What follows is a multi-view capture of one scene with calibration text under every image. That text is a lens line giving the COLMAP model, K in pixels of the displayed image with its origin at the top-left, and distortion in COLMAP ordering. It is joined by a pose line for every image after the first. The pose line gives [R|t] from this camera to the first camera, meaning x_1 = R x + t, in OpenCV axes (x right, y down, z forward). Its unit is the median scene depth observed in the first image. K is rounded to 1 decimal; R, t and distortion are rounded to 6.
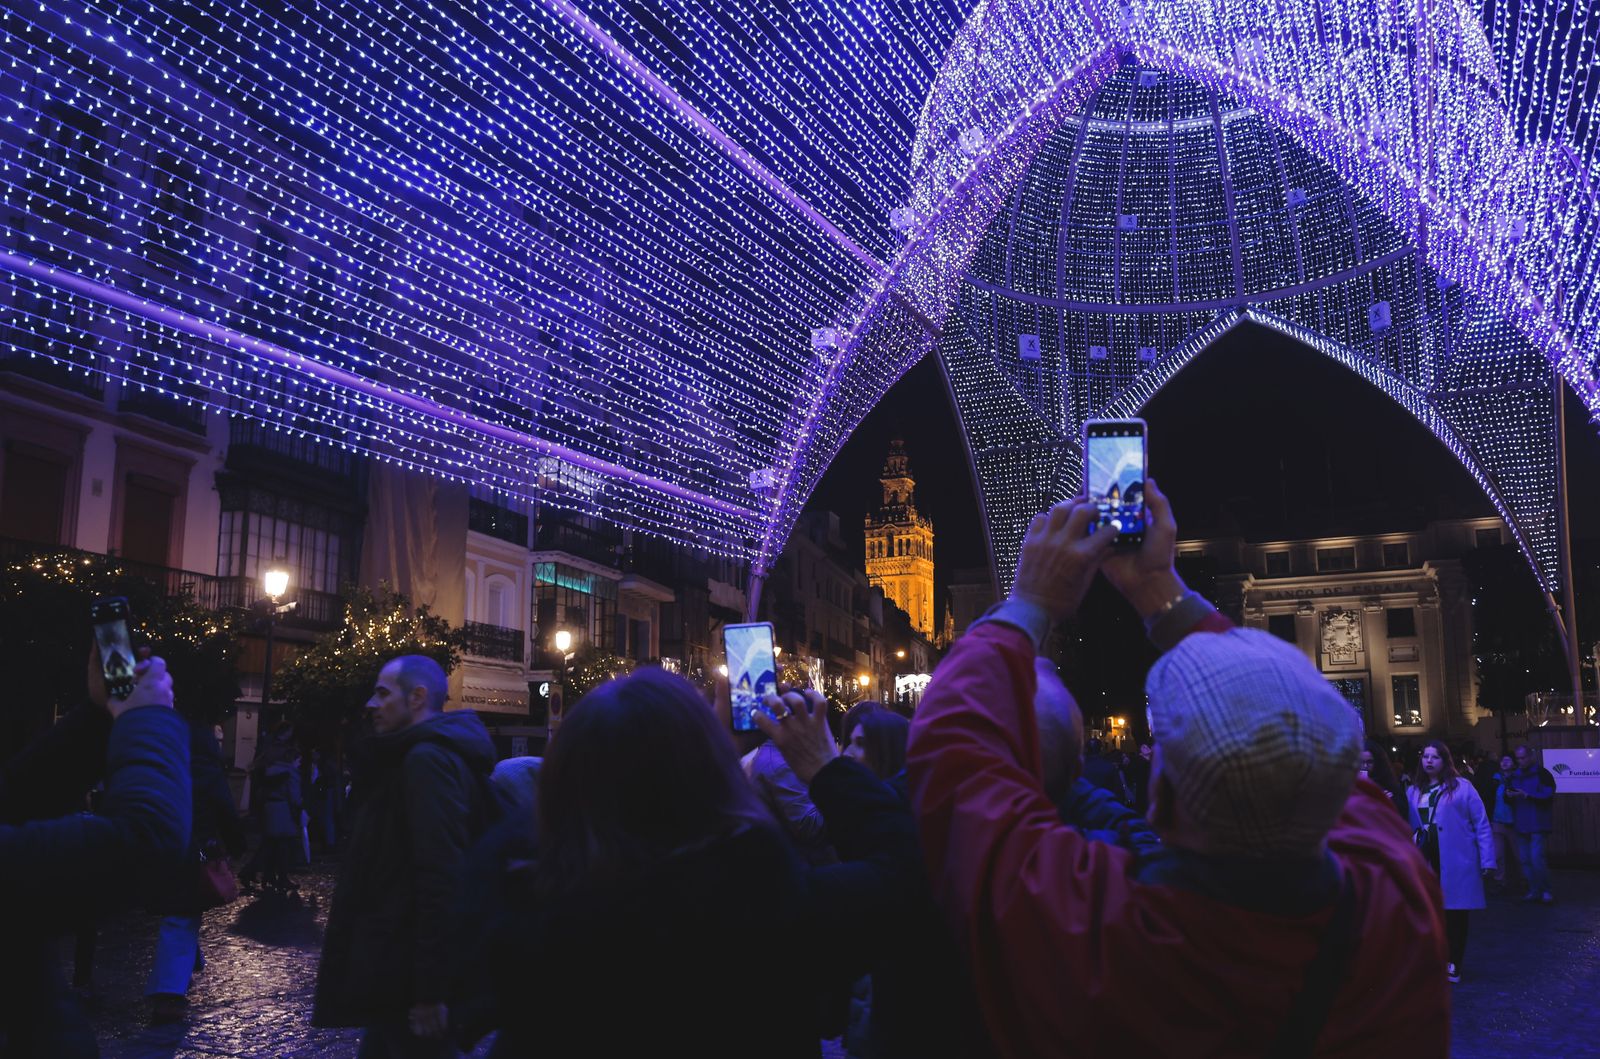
lens RADIAL K [[1211.9, 0, 895.7], [0, 1211.9, 581.8], [0, 0, 1]] dist [-0.098073, 0.071315]
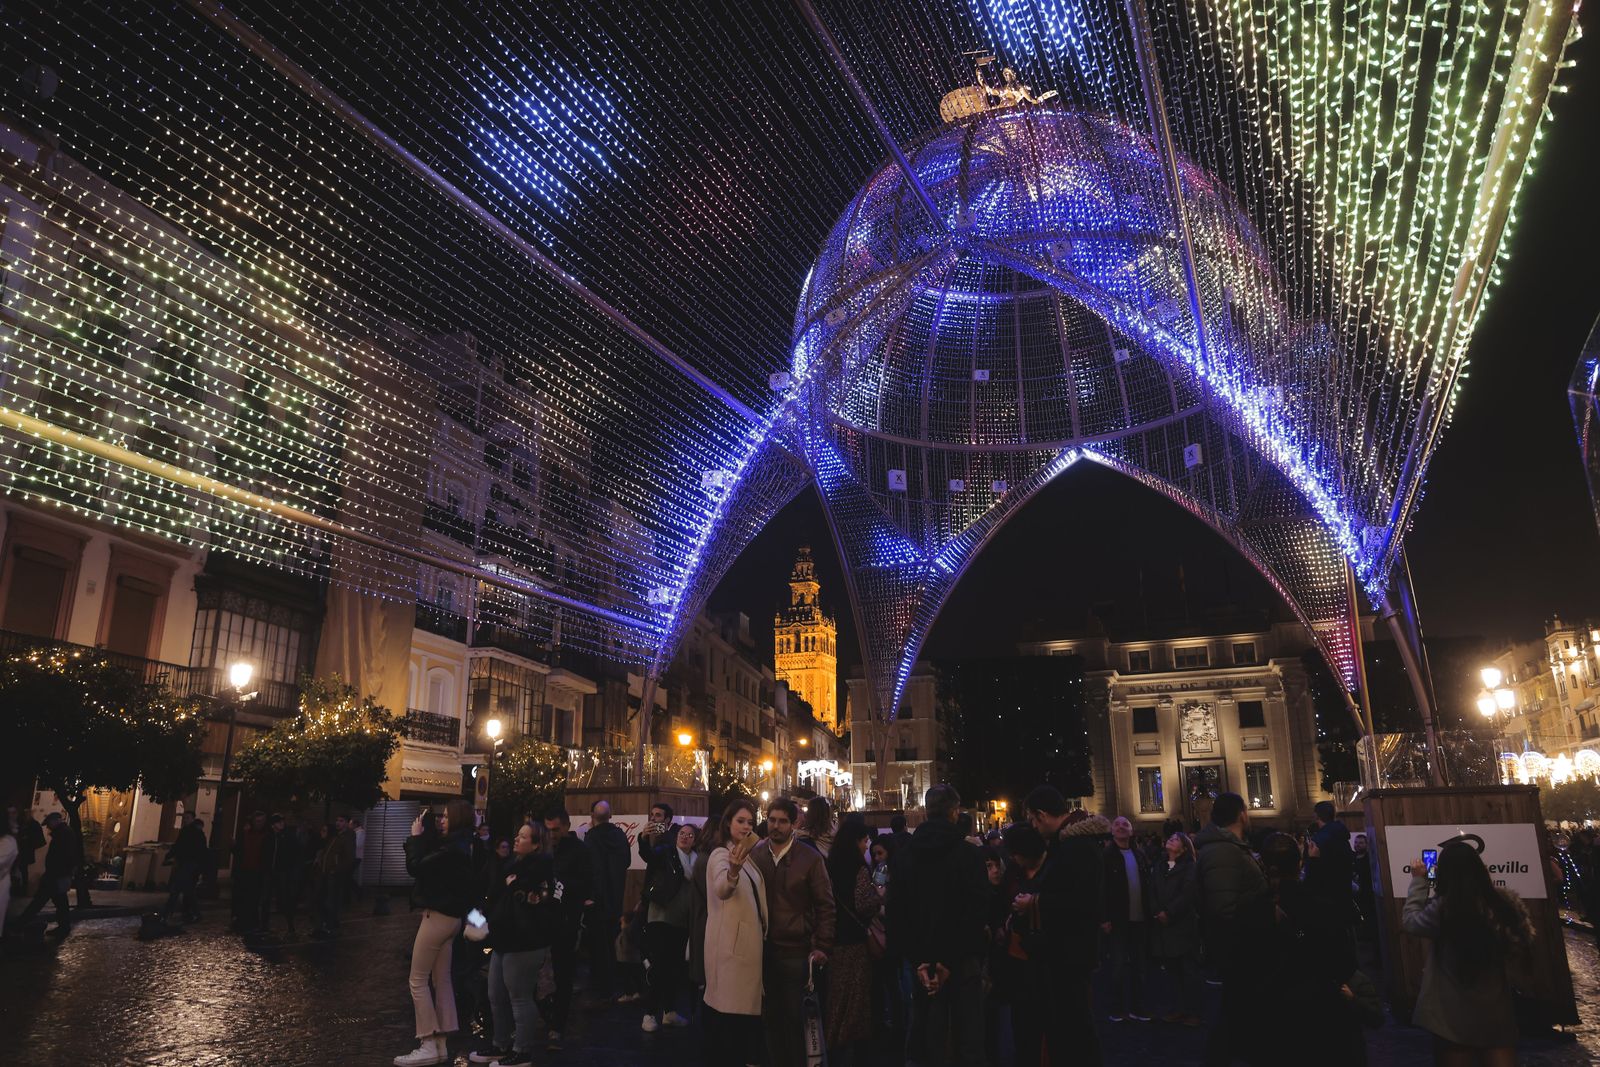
lens RADIAL K [[1087.2, 0, 807.0], [0, 1087.2, 528.3], [0, 0, 1]] dist [-0.096785, 0.079594]
pose [[0.999965, 0.008155, 0.002093, 0.021678], [-0.007802, 0.991008, -0.133574, -0.007084], [-0.003163, 0.133553, 0.991037, -0.040266]]
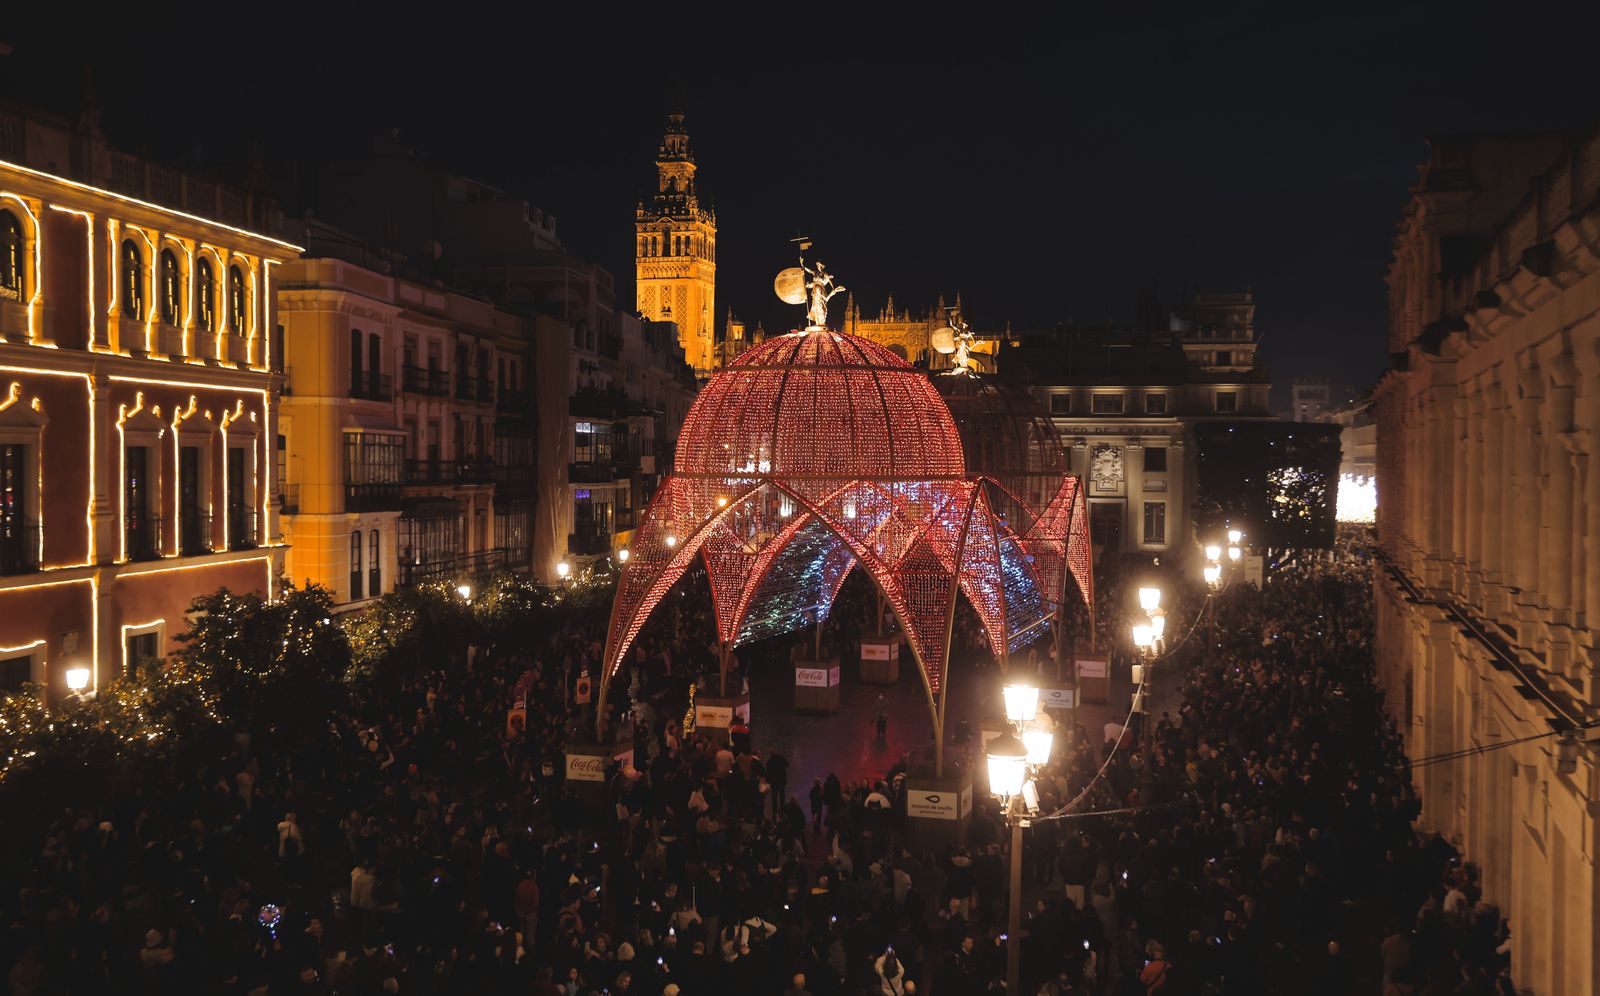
lens RADIAL K [[1601.5, 0, 808.0], [0, 1601.5, 503.3], [0, 0, 1]] dist [-0.005149, 0.133701]
pose [[0.993259, 0.021208, 0.113964, -0.462377], [-0.040904, 0.984004, 0.173386, -0.759458], [-0.108464, -0.176879, 0.978238, -2.281377]]
